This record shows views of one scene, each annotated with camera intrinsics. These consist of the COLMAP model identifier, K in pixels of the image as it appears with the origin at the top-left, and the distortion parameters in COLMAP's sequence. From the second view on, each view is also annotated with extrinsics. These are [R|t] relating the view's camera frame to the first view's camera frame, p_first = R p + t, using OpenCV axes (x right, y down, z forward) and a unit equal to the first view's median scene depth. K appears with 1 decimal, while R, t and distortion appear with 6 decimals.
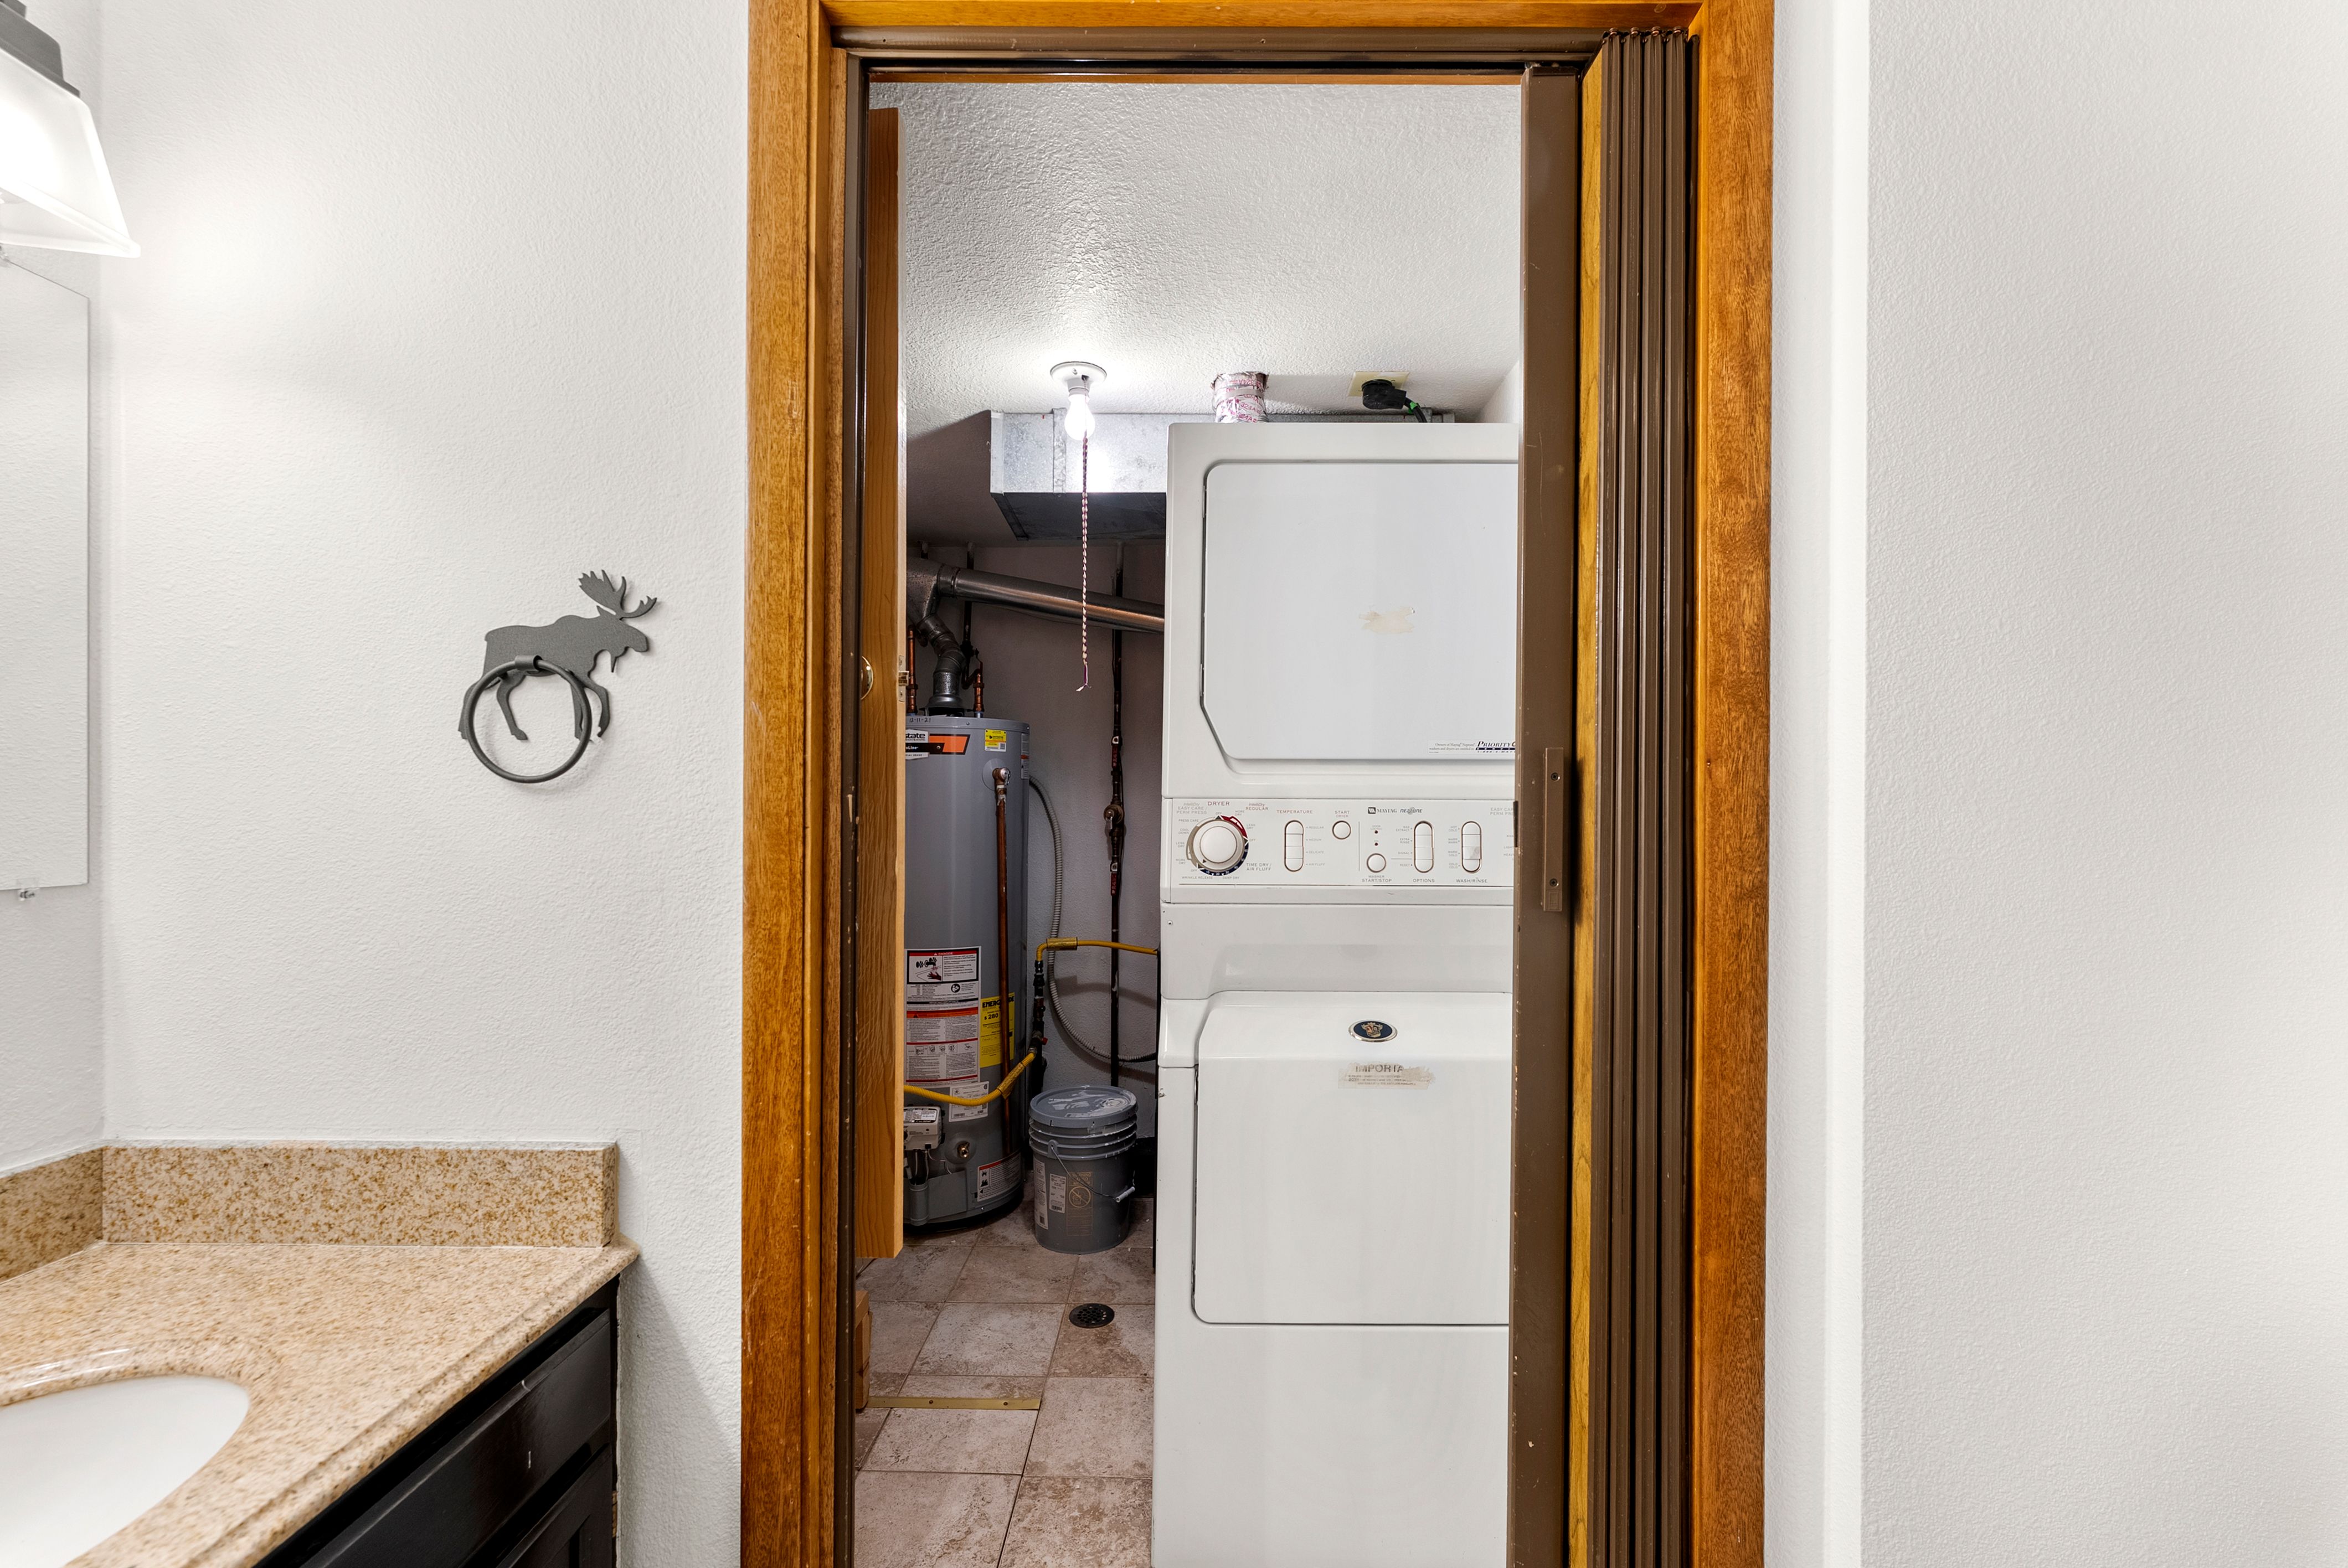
lens RADIAL K [[966.9, 0, 1182.2], [0, 966.9, 744.0], [0, 0, 1]] dist [-0.001637, -0.000586]
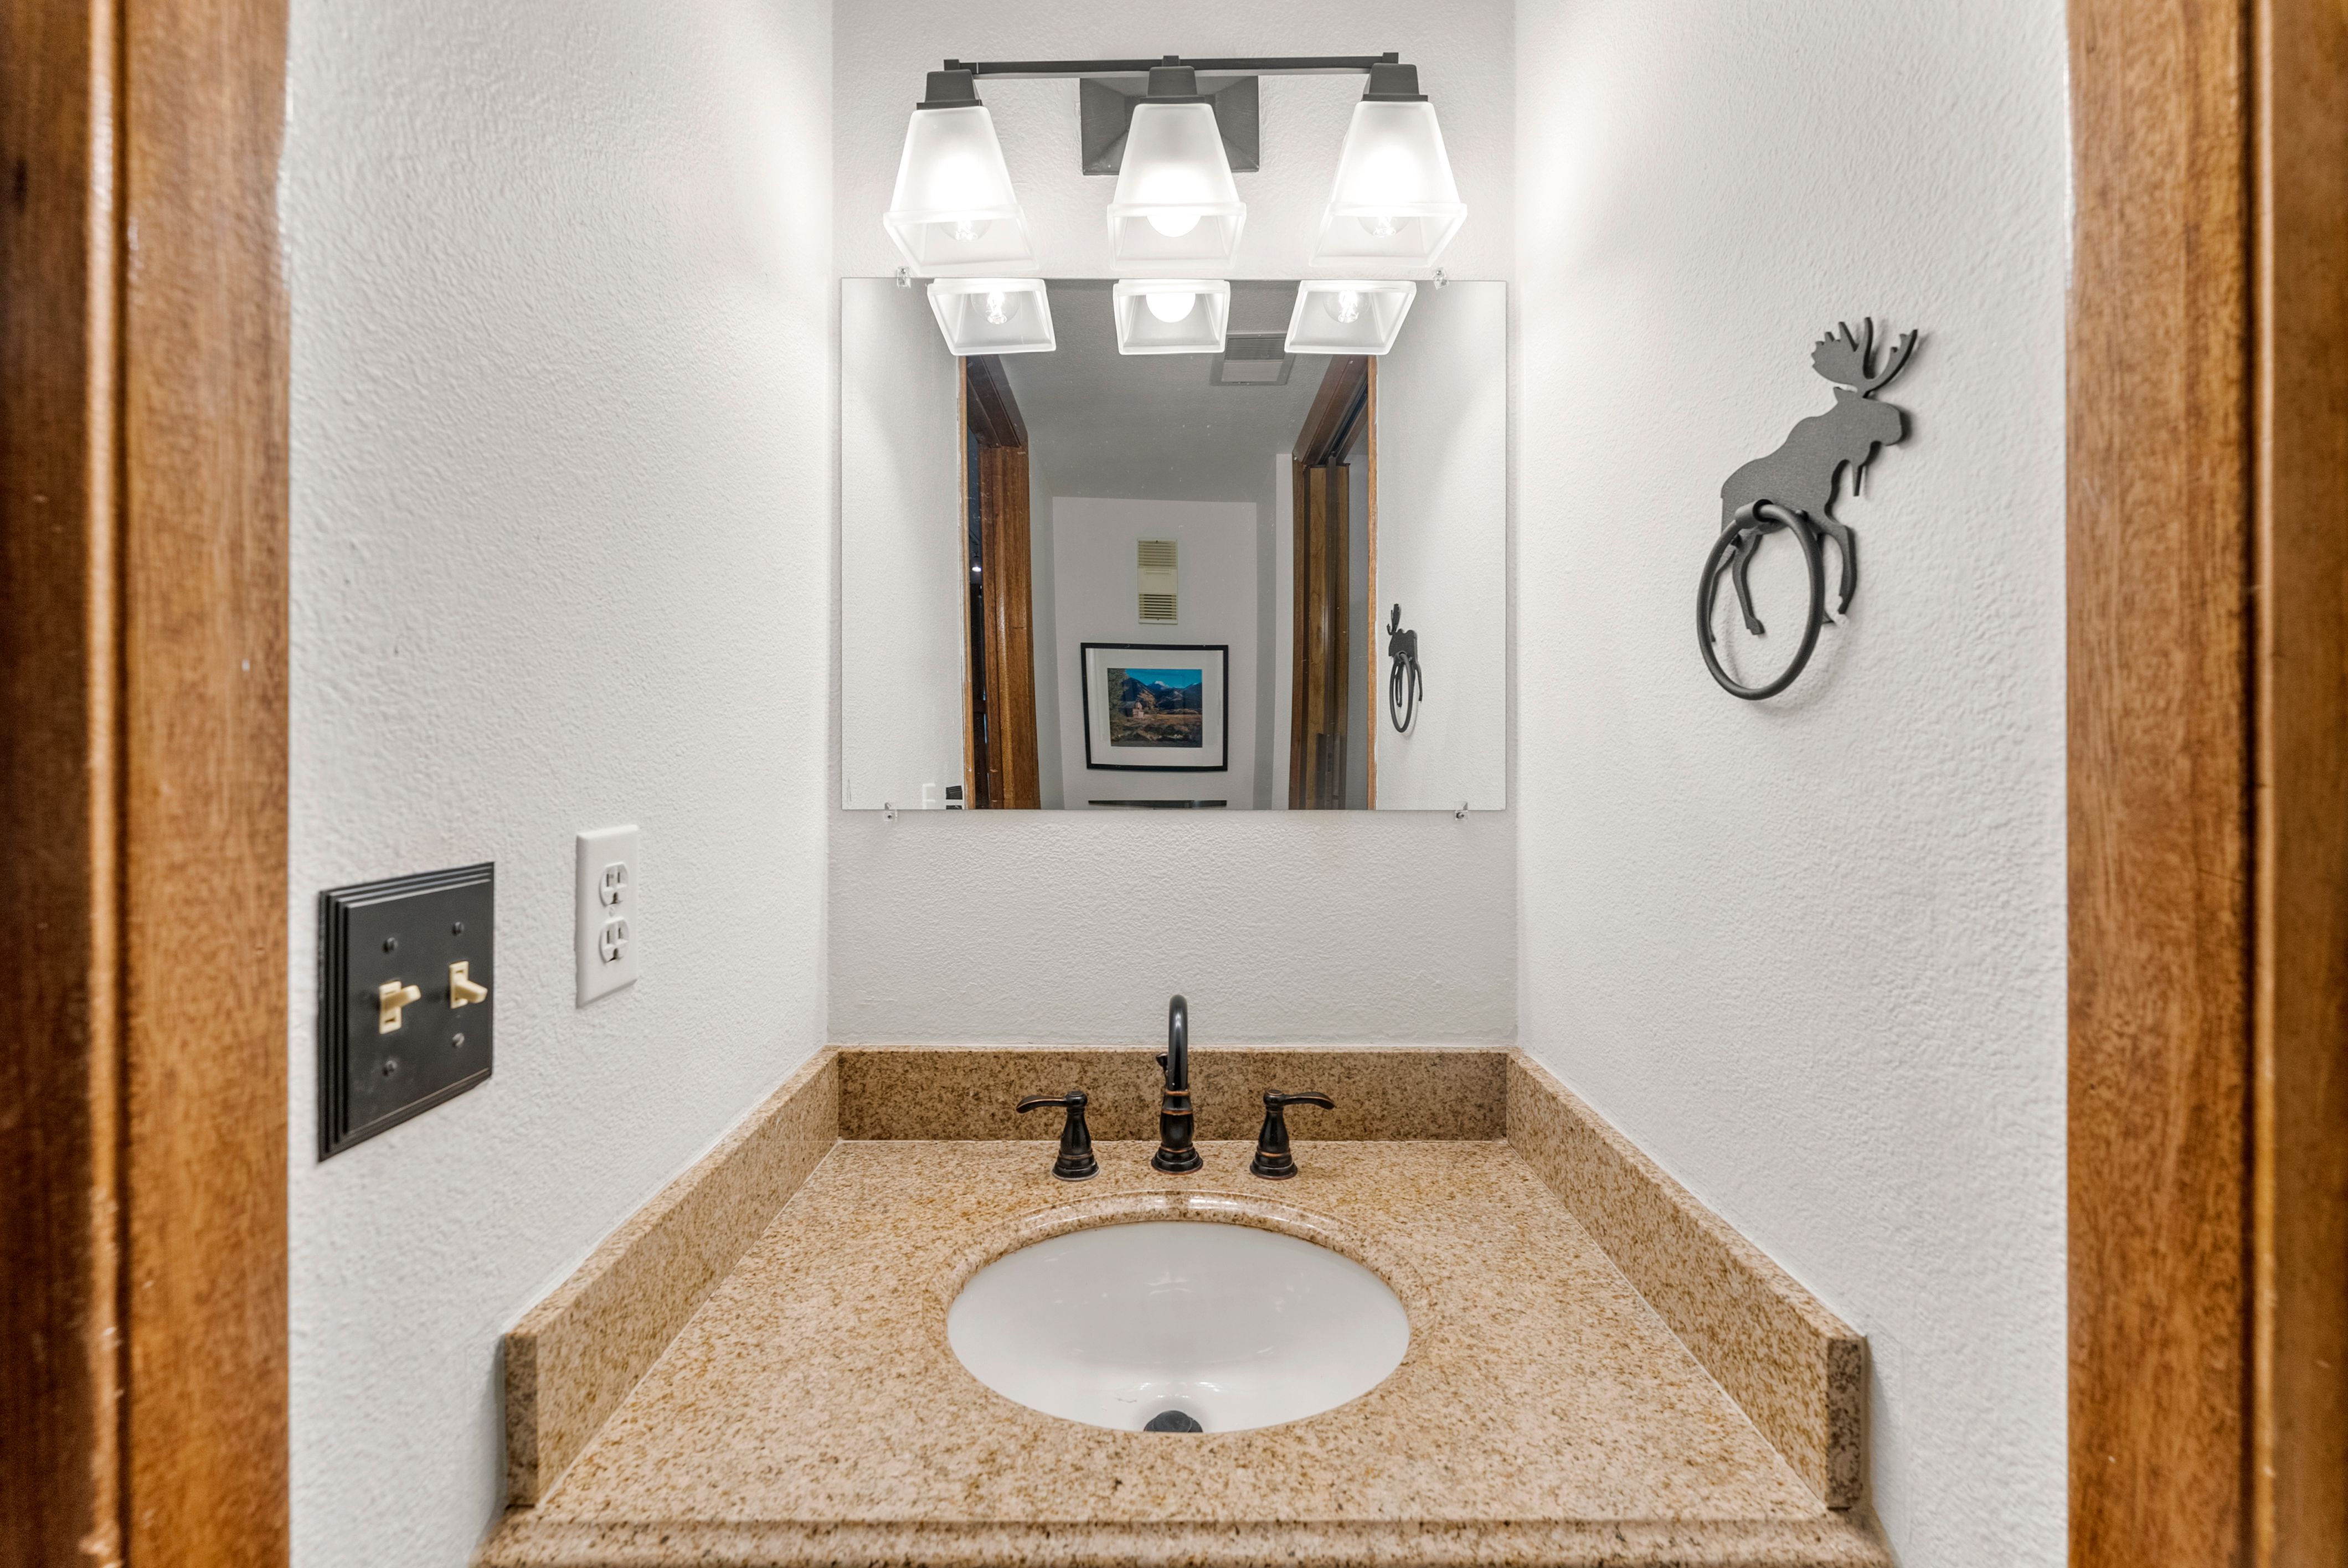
lens RADIAL K [[966.9, 0, 1182.2], [0, 966.9, 744.0], [0, 0, 1]] dist [-0.001637, -0.000586]
pose [[0.019714, -0.001281, -0.999805, -0.038212], [0.066960, 0.997756, 0.000042, 0.045131], [0.997561, -0.066948, 0.019755, 0.611541]]
